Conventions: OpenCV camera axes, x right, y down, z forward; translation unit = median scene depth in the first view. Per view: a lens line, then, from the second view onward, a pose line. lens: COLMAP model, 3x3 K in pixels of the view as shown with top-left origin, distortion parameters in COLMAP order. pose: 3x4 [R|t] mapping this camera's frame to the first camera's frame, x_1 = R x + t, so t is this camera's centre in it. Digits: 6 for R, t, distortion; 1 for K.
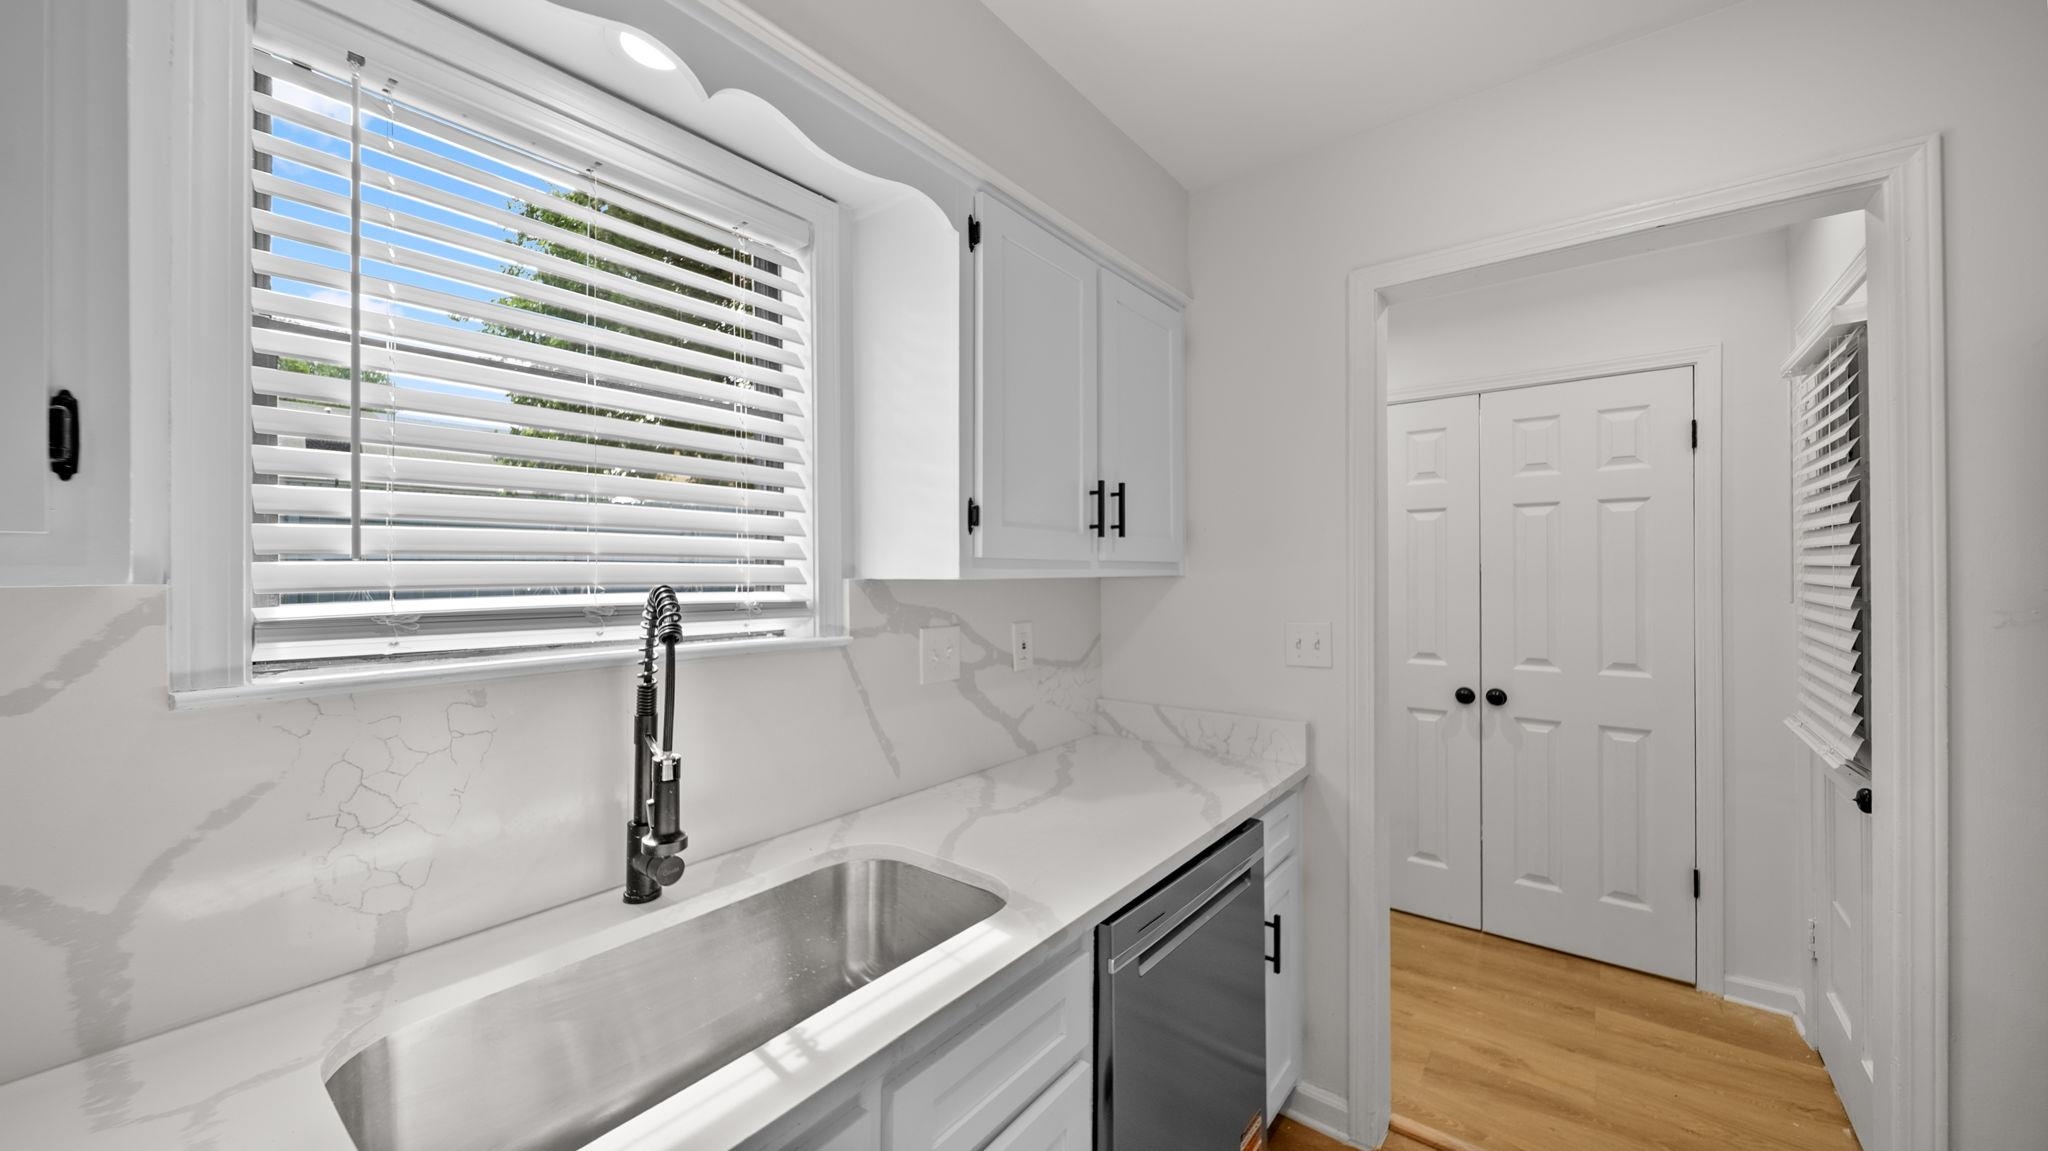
lens RADIAL K [[740.8, 0, 1040.4], [0, 740.8, 573.0], [0, 0, 1]] dist [-0.002056, -0.000797]
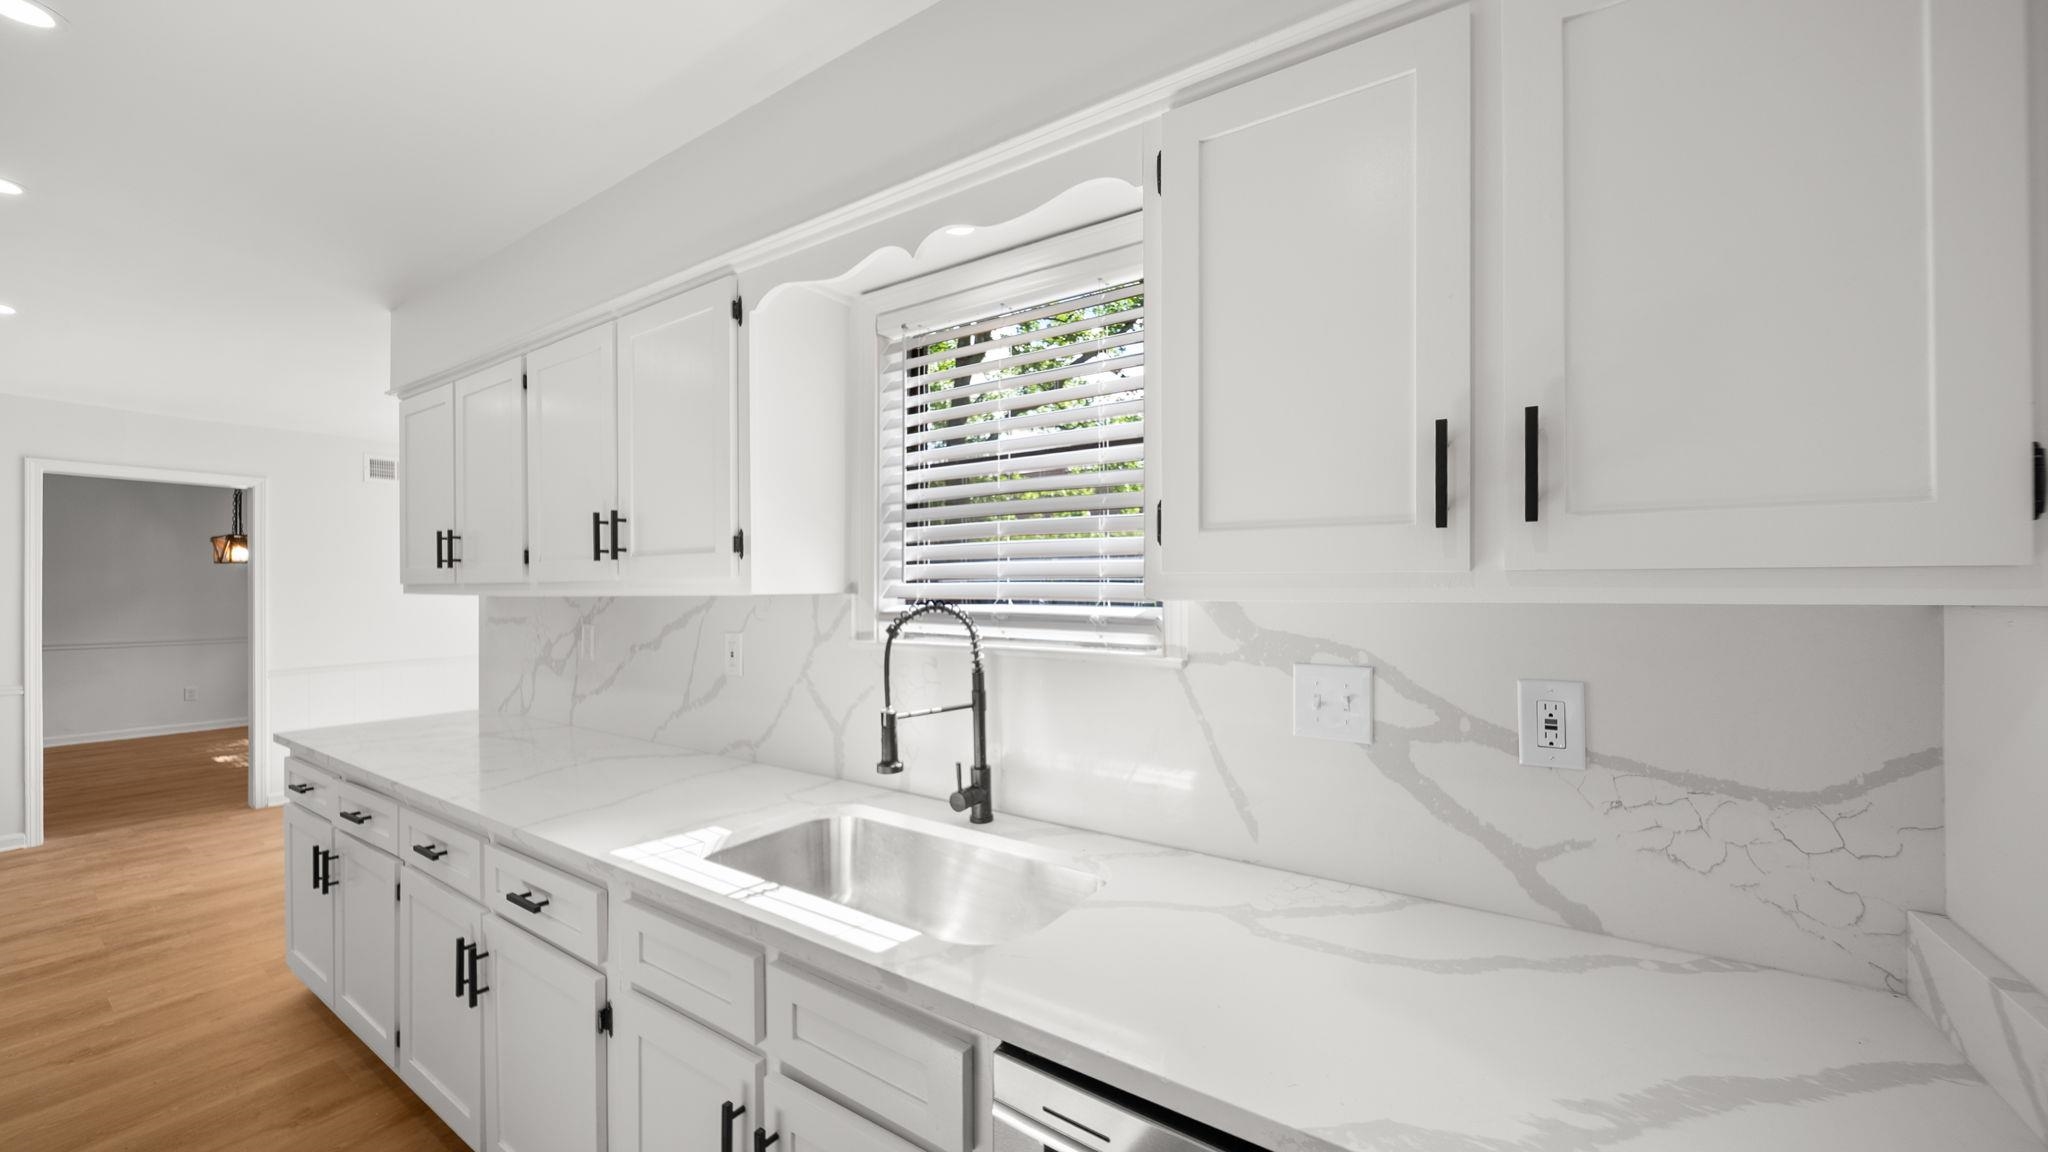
lens RADIAL K [[740.8, 0, 1034.9], [0, 740.8, 584.8], [0, 0, 1]] dist [-0.002056, -0.000797]
pose [[0.074965, -0.004321, -0.997177, 0.625553], [-0.005038, 0.999976, -0.004712, -0.002090], [0.997173, 0.005377, 0.074941, 0.711301]]
